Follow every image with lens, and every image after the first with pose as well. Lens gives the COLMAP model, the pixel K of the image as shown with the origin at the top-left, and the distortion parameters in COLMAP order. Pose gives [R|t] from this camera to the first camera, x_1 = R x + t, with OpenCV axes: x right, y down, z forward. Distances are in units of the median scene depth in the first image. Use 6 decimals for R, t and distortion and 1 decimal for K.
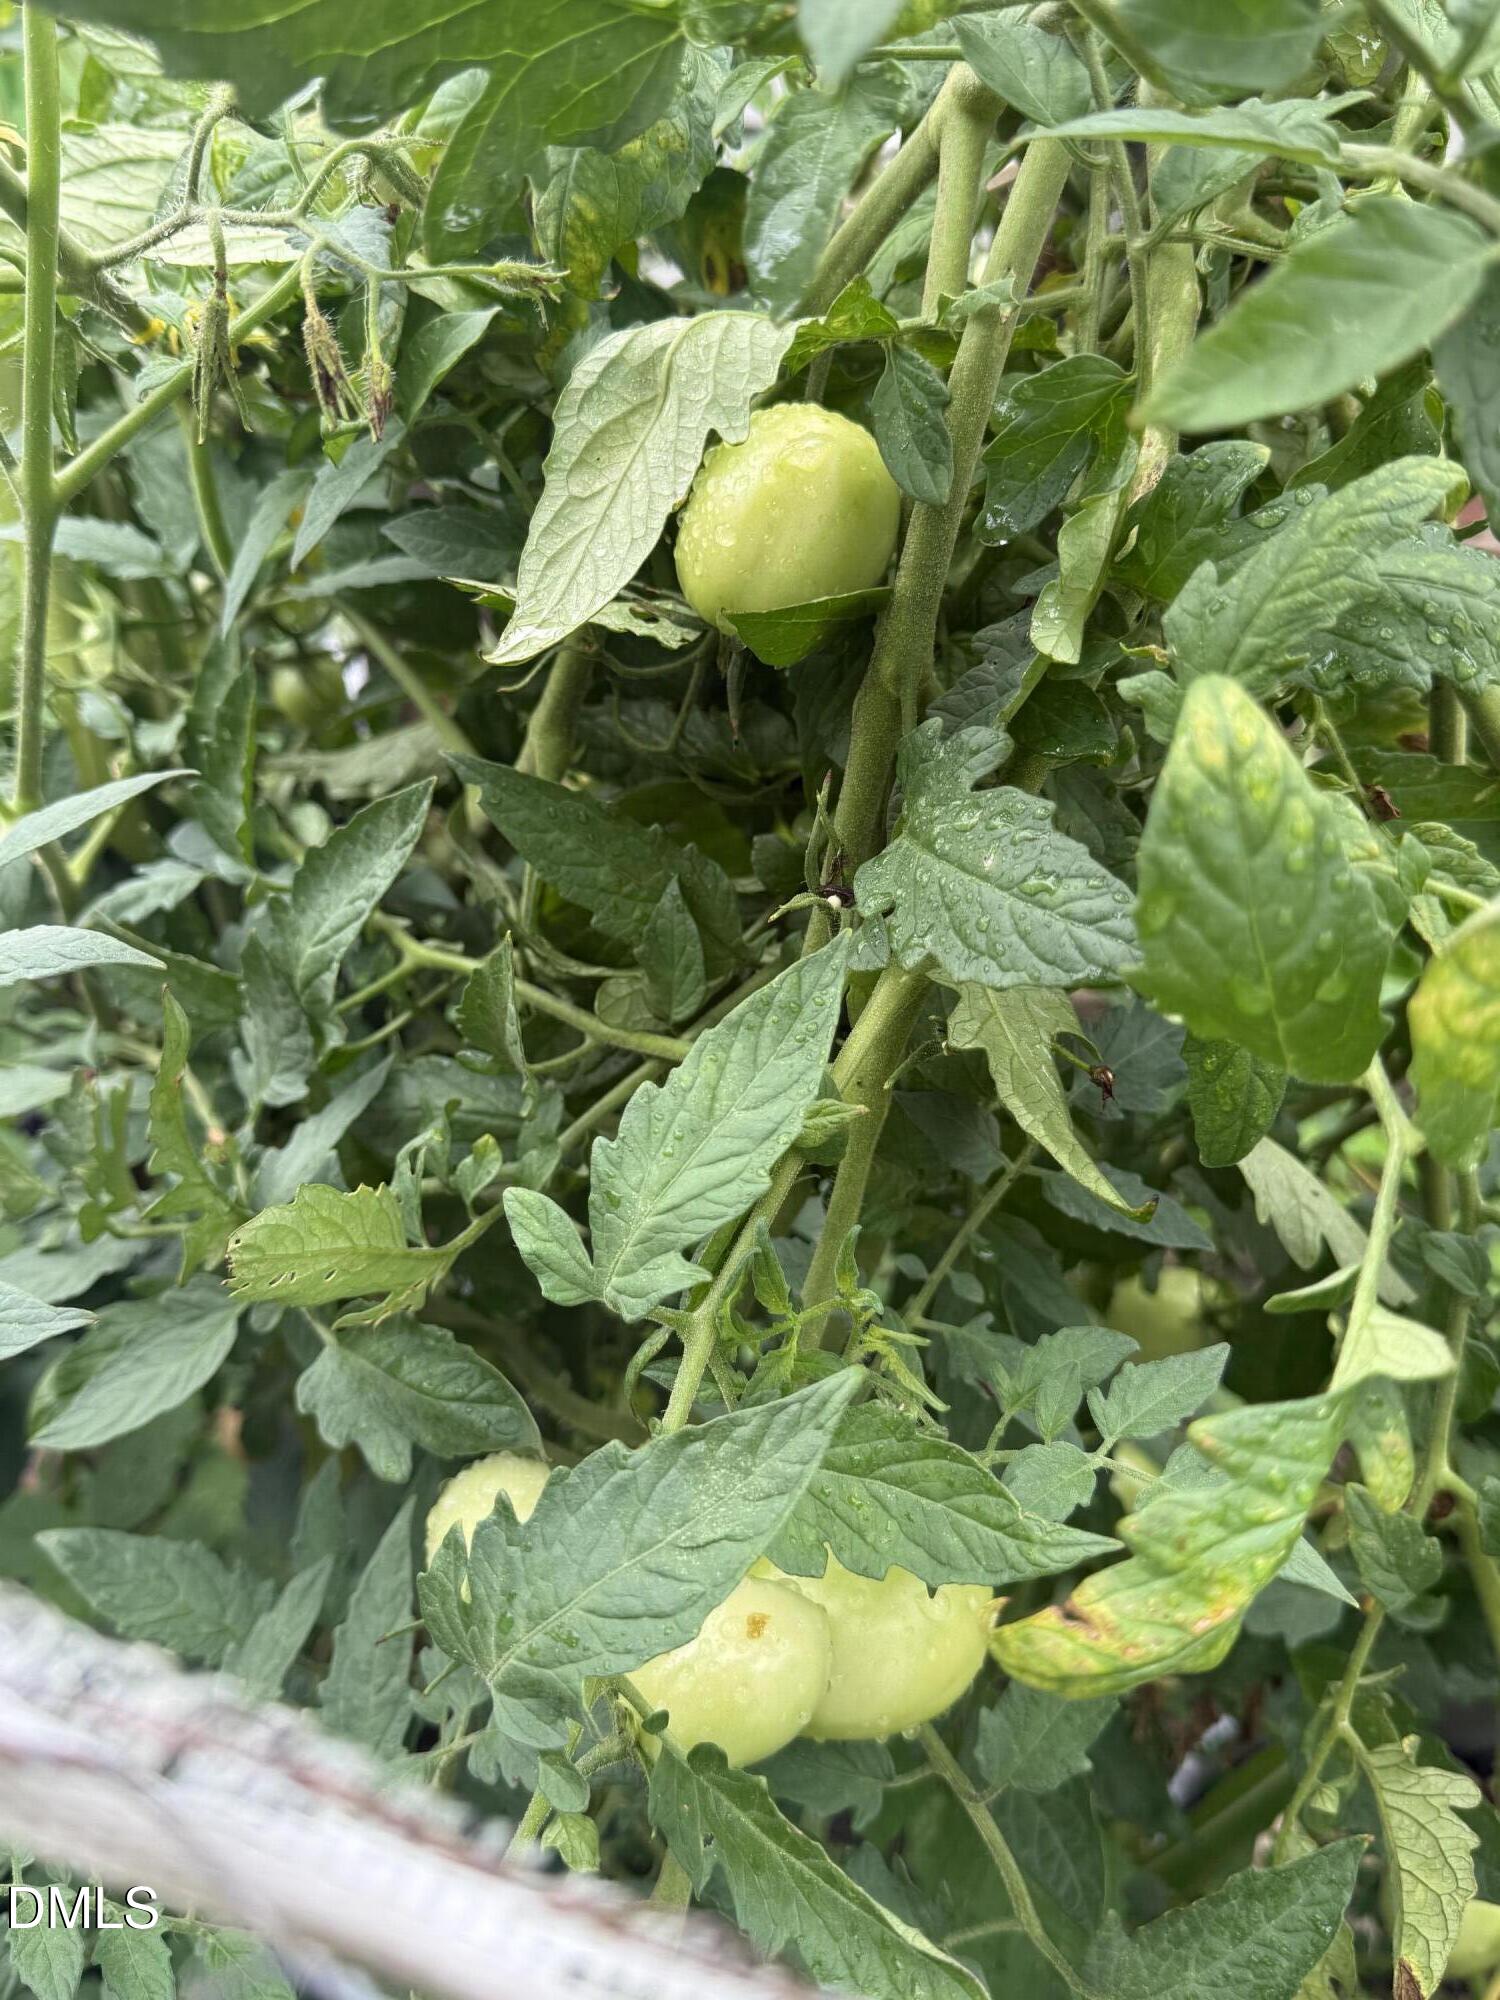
lens RADIAL K [[1918.9, 0, 750.0], [0, 1918.9, 1000.0], [0, 0, 1]] dist [0.210393, -0.669748]
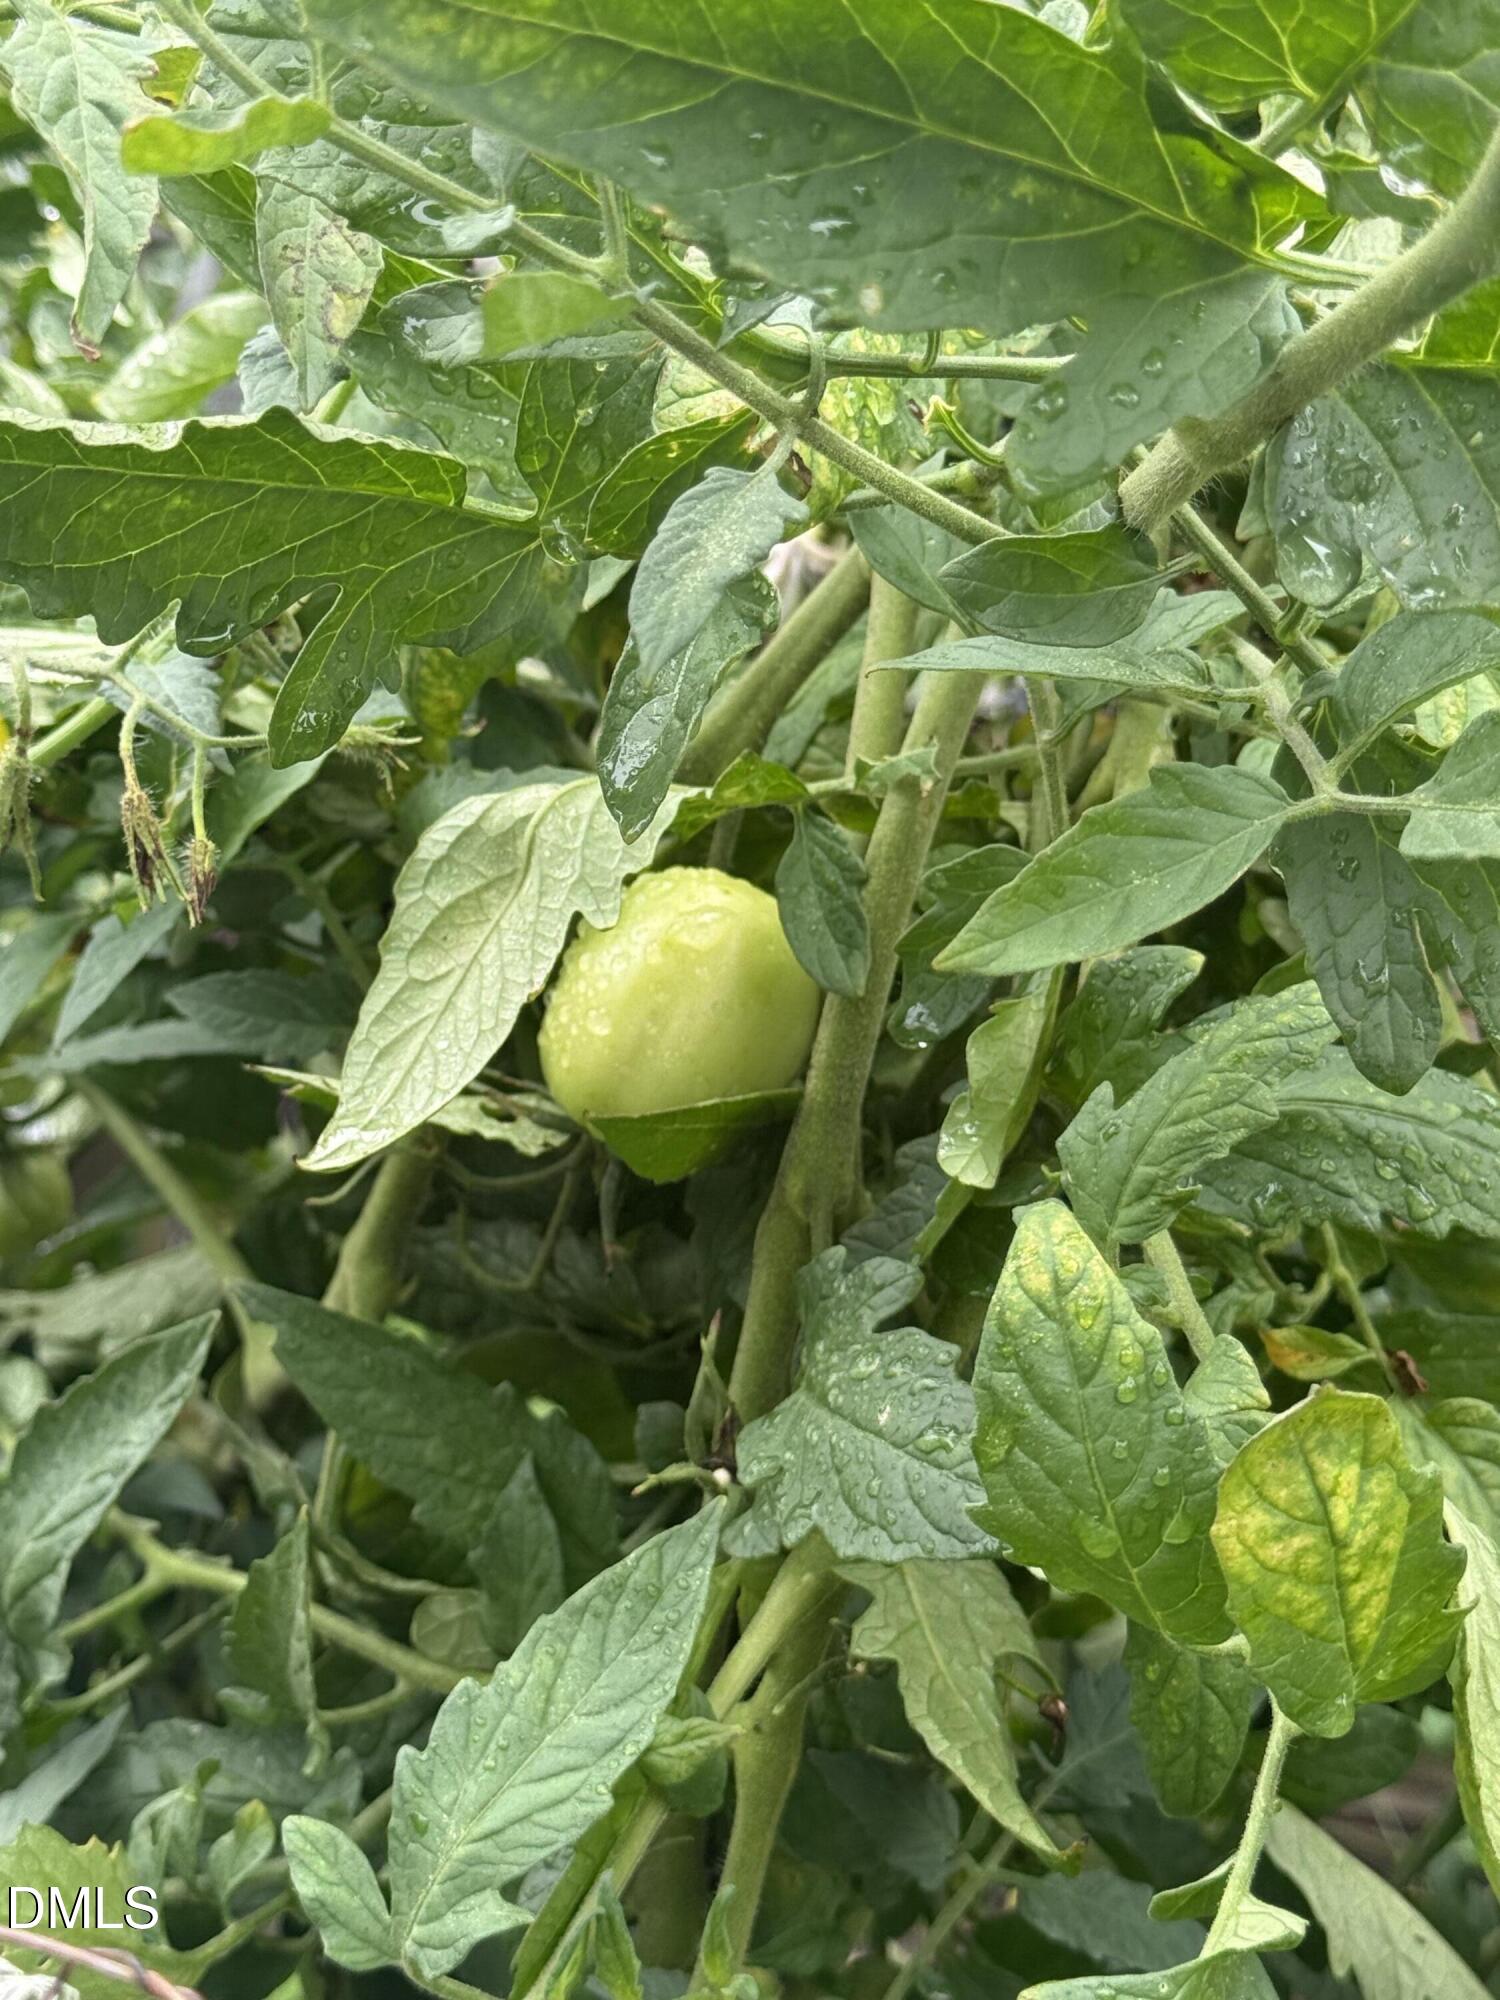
lens RADIAL K [[3474.5, 0, 750.0], [0, 3474.5, 1000.0], [0, 0, 1]] dist [0.097233, 0.097014]
pose [[0.999658, 0.025722, 0.004704, 0.049580], [-0.024048, 0.974996, -0.220919, 0.082471], [-0.010269, 0.220730, 0.975281, -0.486700]]
